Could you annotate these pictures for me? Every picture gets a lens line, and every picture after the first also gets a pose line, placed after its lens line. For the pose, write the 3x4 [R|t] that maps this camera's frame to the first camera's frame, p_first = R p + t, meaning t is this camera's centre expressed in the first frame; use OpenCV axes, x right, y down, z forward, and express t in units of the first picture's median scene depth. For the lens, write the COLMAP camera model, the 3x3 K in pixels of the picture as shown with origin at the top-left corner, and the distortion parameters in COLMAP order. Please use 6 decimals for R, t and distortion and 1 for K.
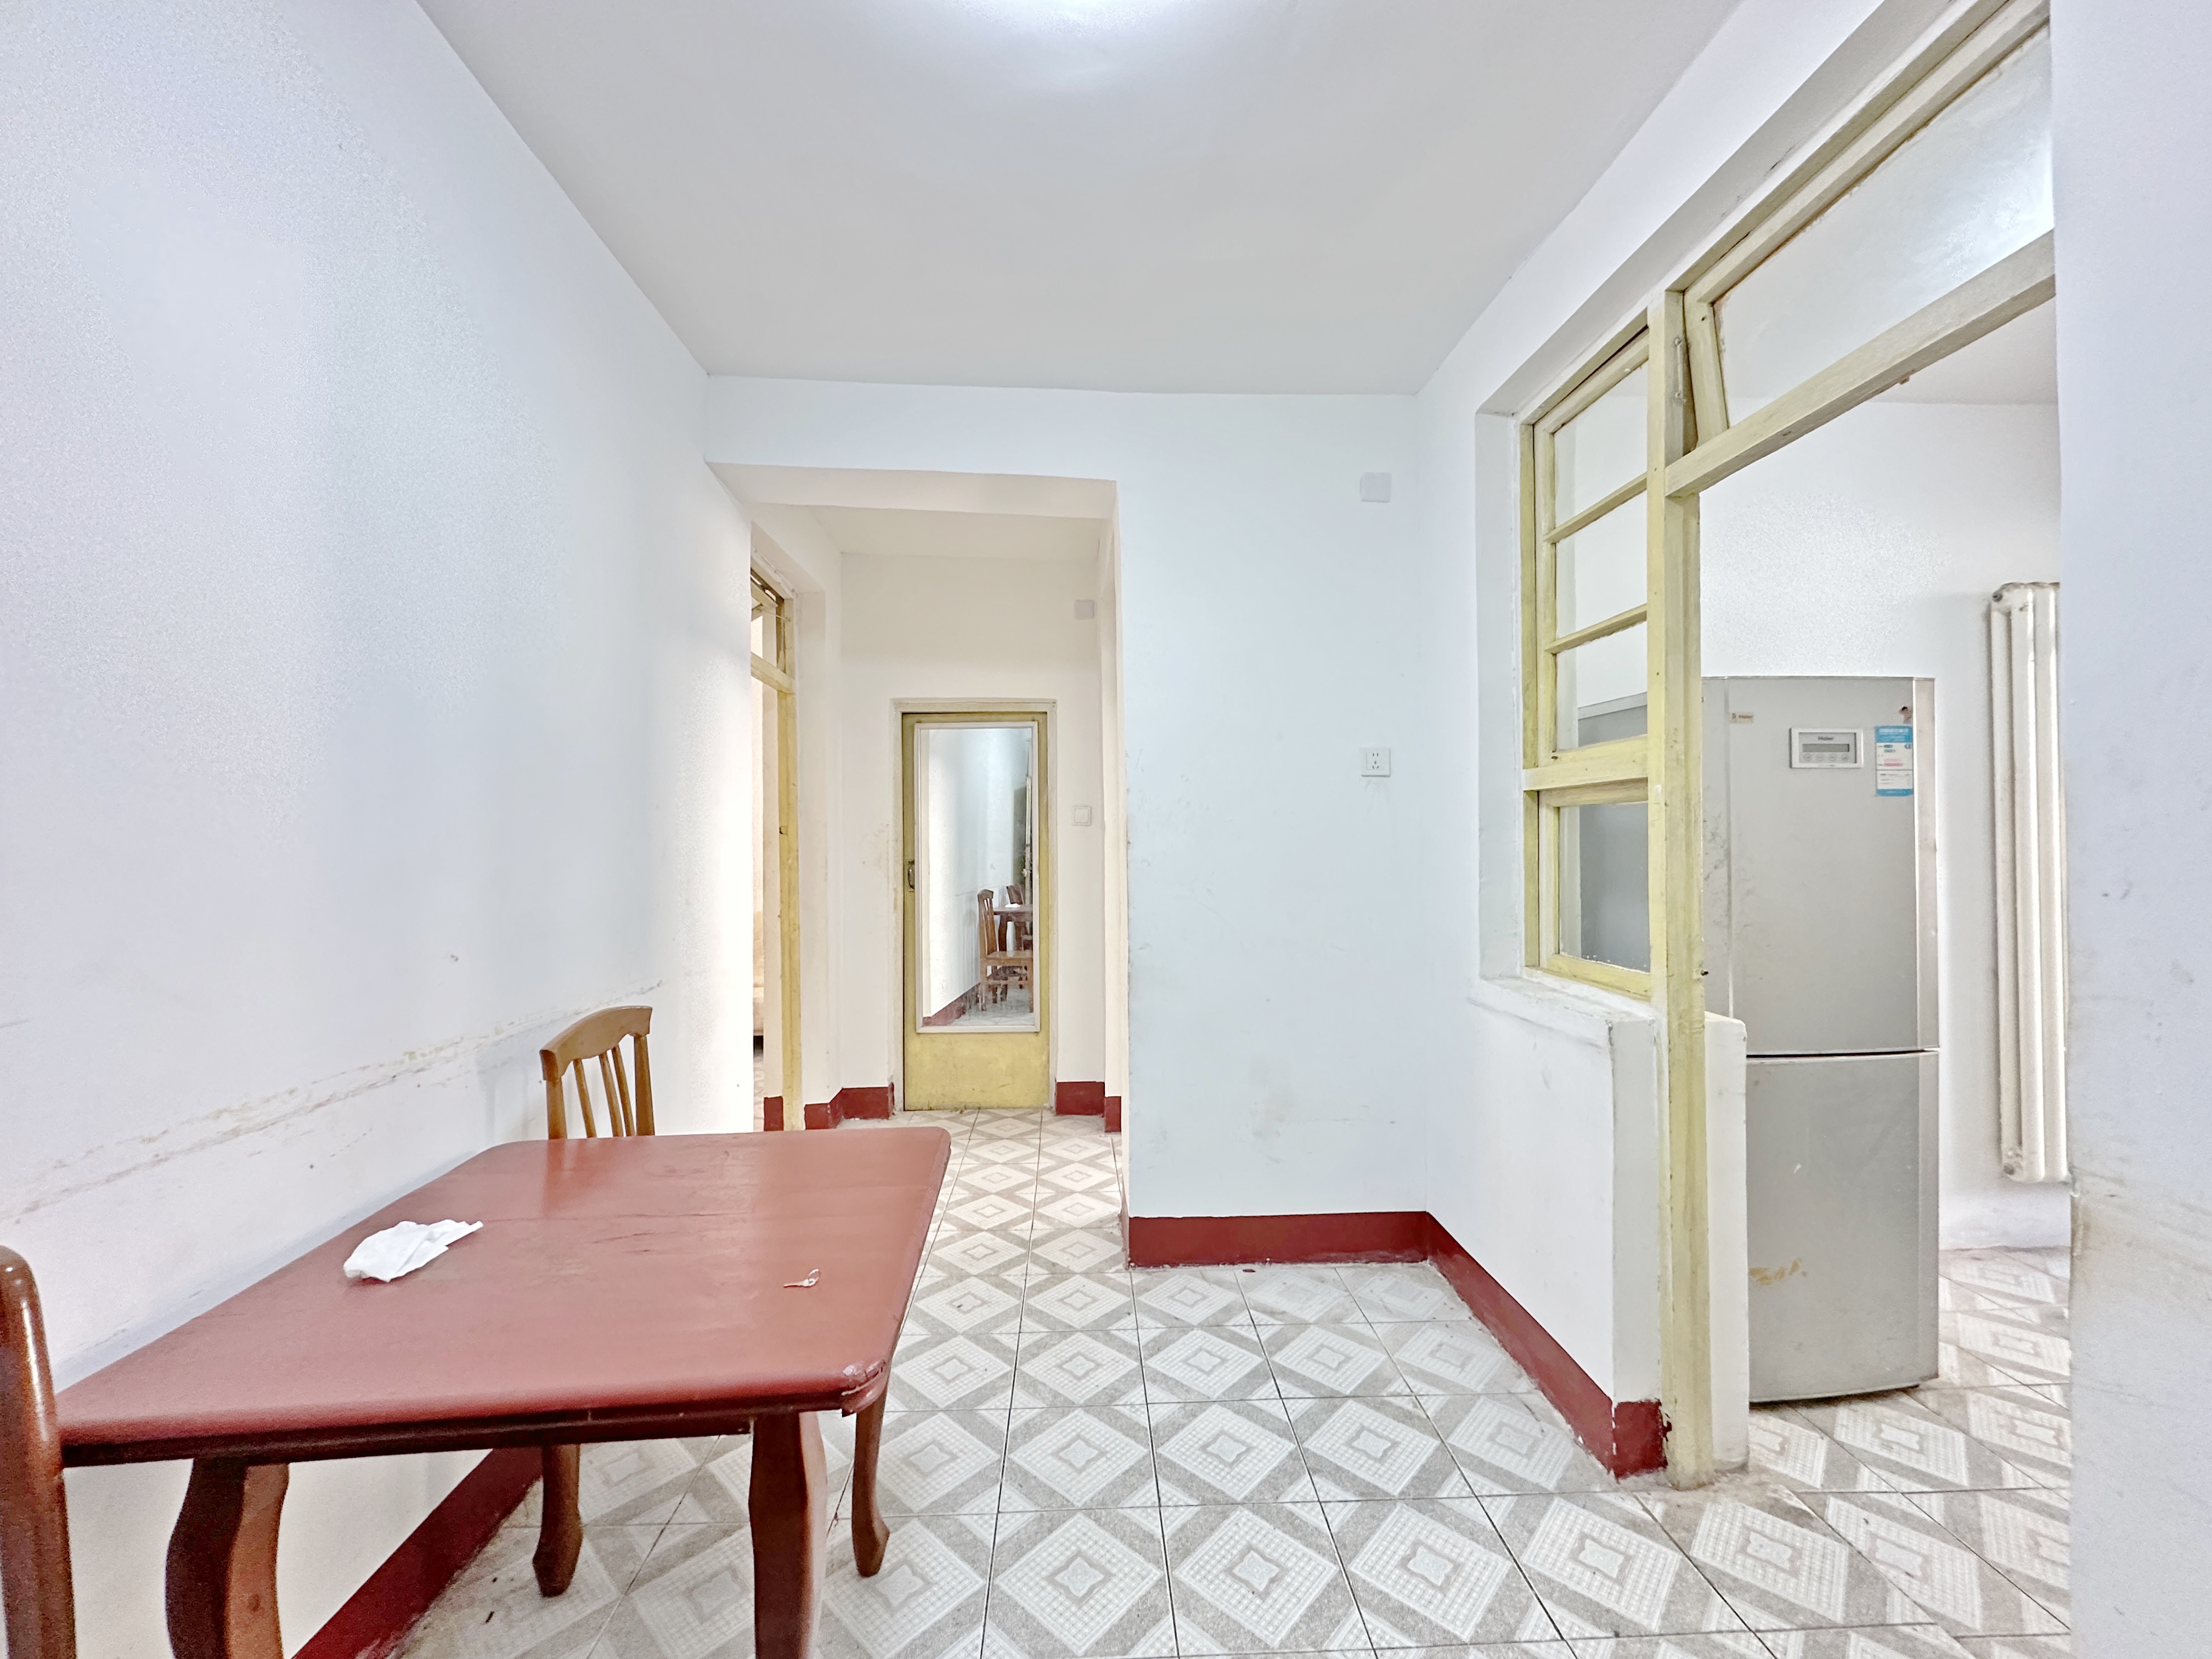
lens RADIAL K [[879.6, 0, 1114.5], [0, 879.6, 835.0], [0, 0, 1]] dist [-0.000193, 0.000055]
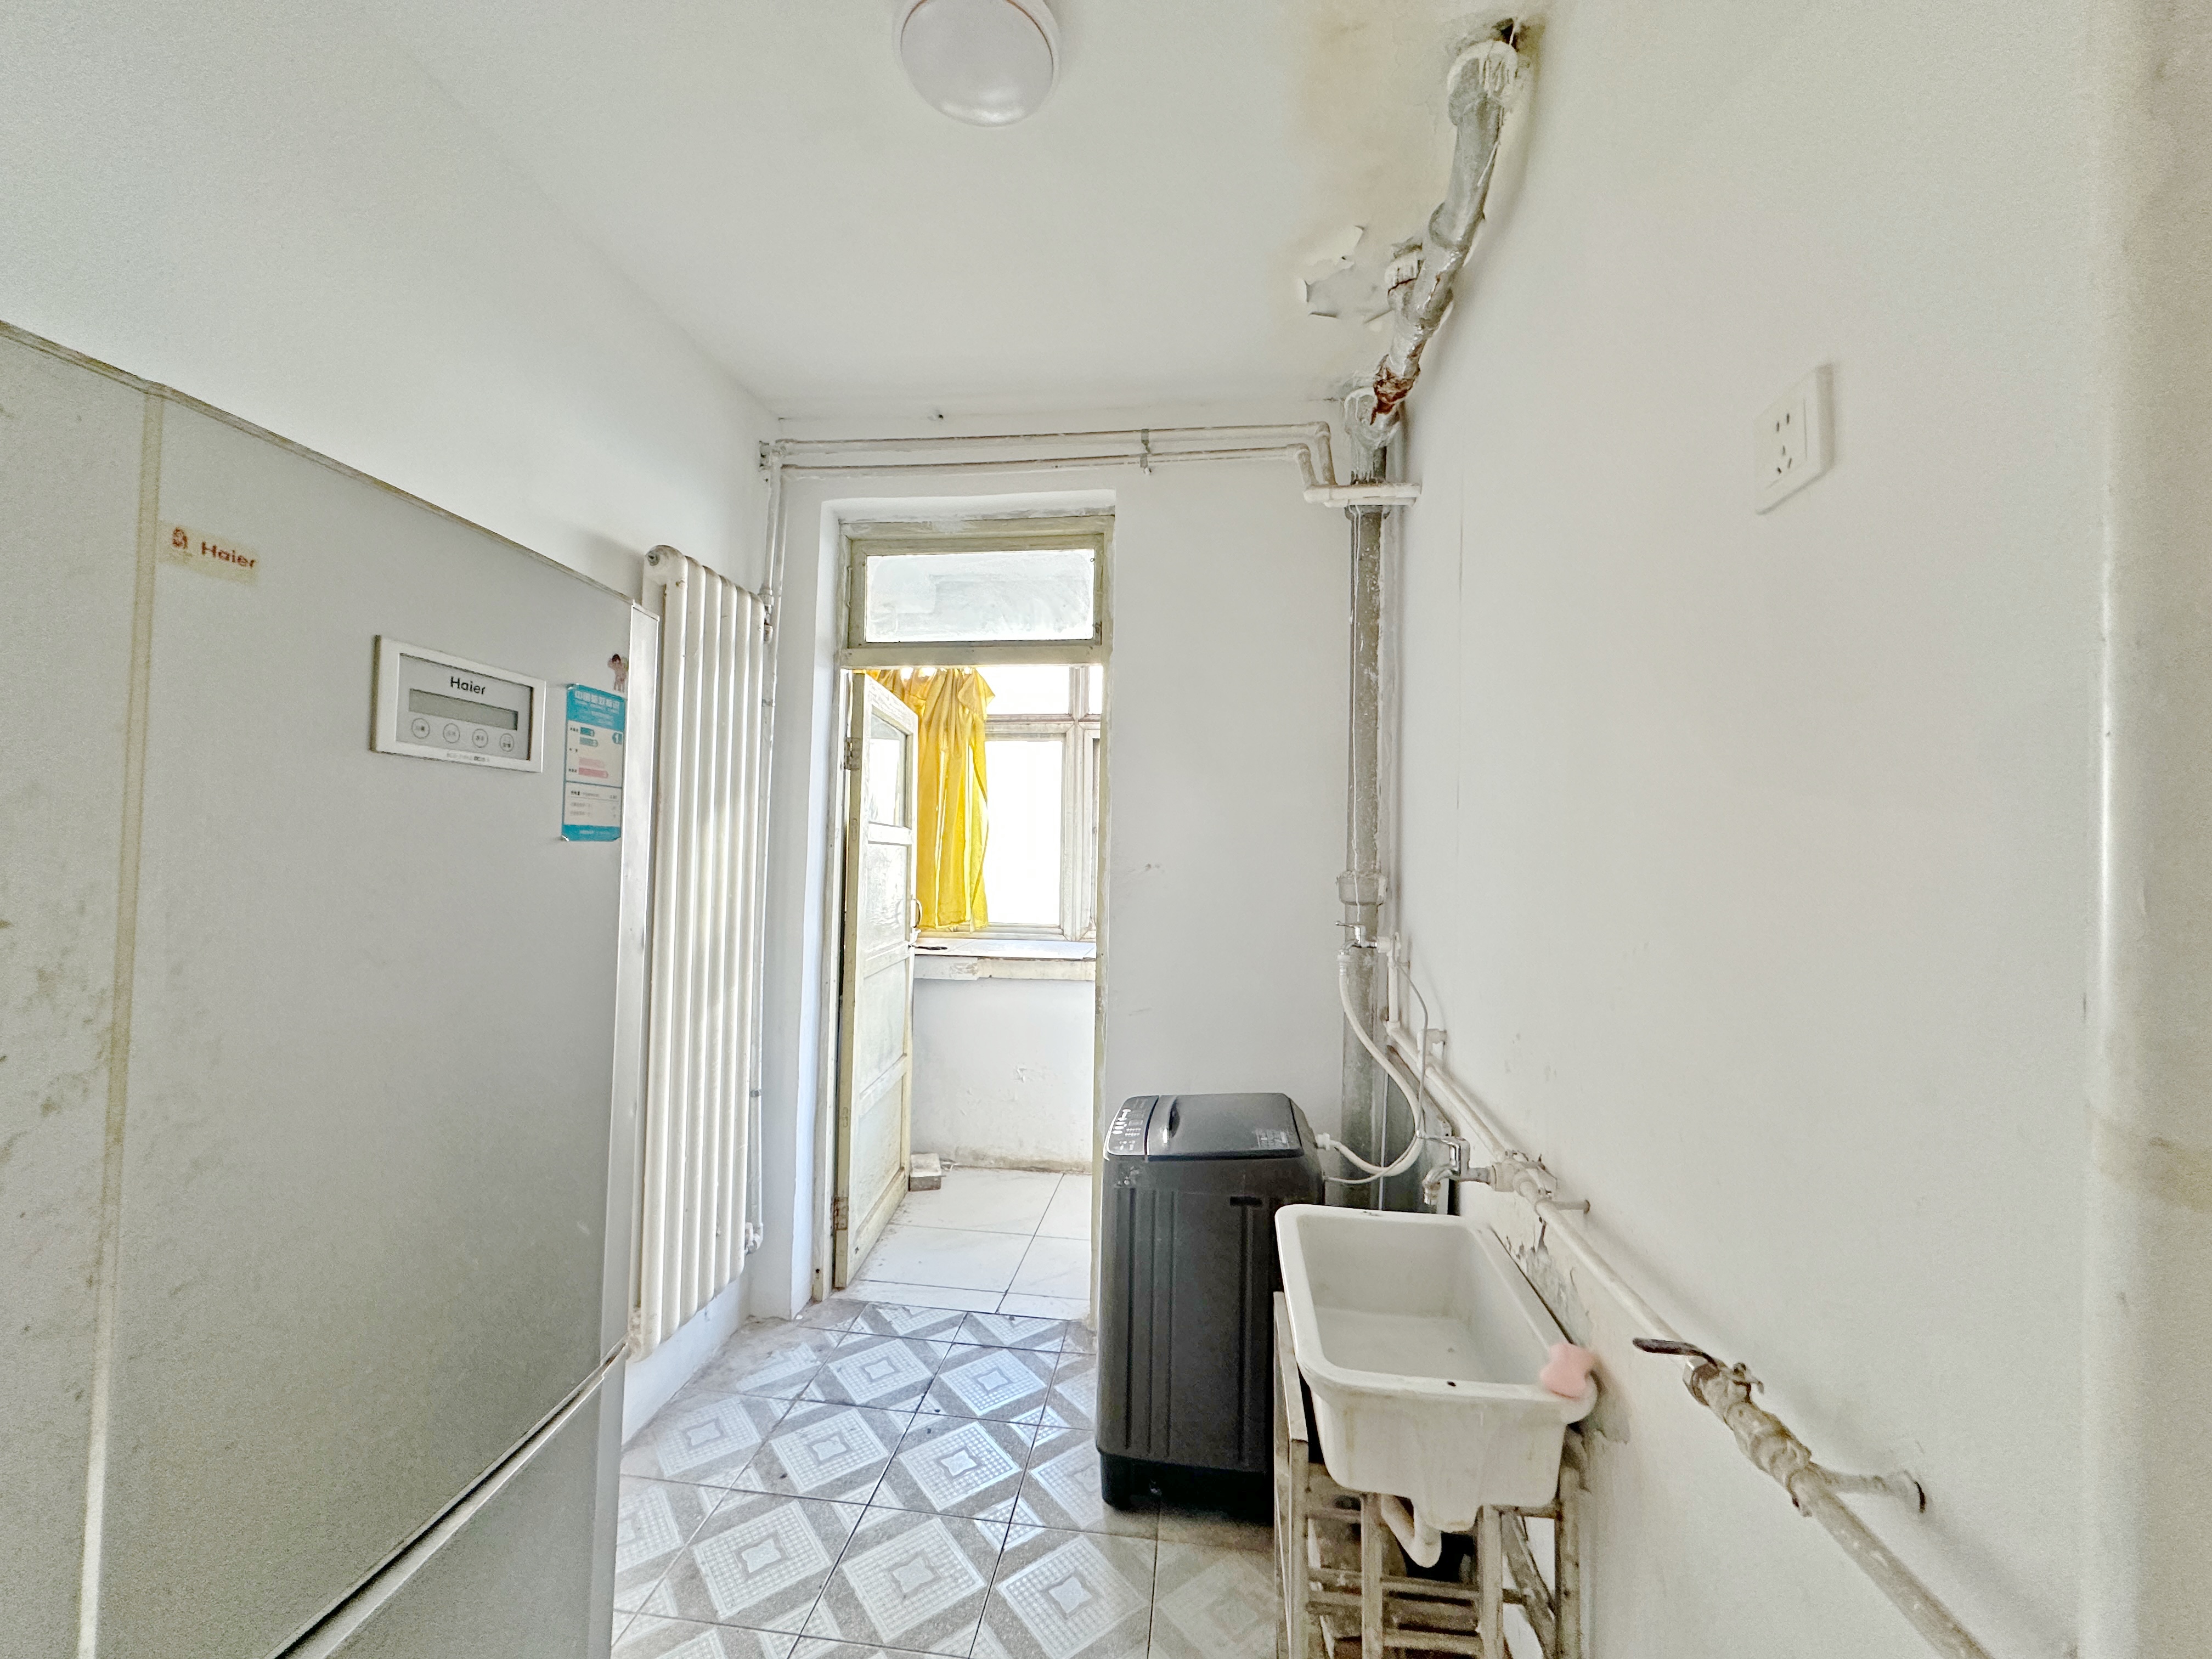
lens RADIAL K [[879.6, 0, 1106.0], [0, 879.6, 830.2], [0, 0, 1]] dist [-0.000193, 0.000055]
pose [[0.177445, 0.042263, 0.983223, 0.483167], [-0.027198, 0.998906, -0.038029, -0.039801], [-0.983755, -0.019993, 0.178401, 0.655331]]
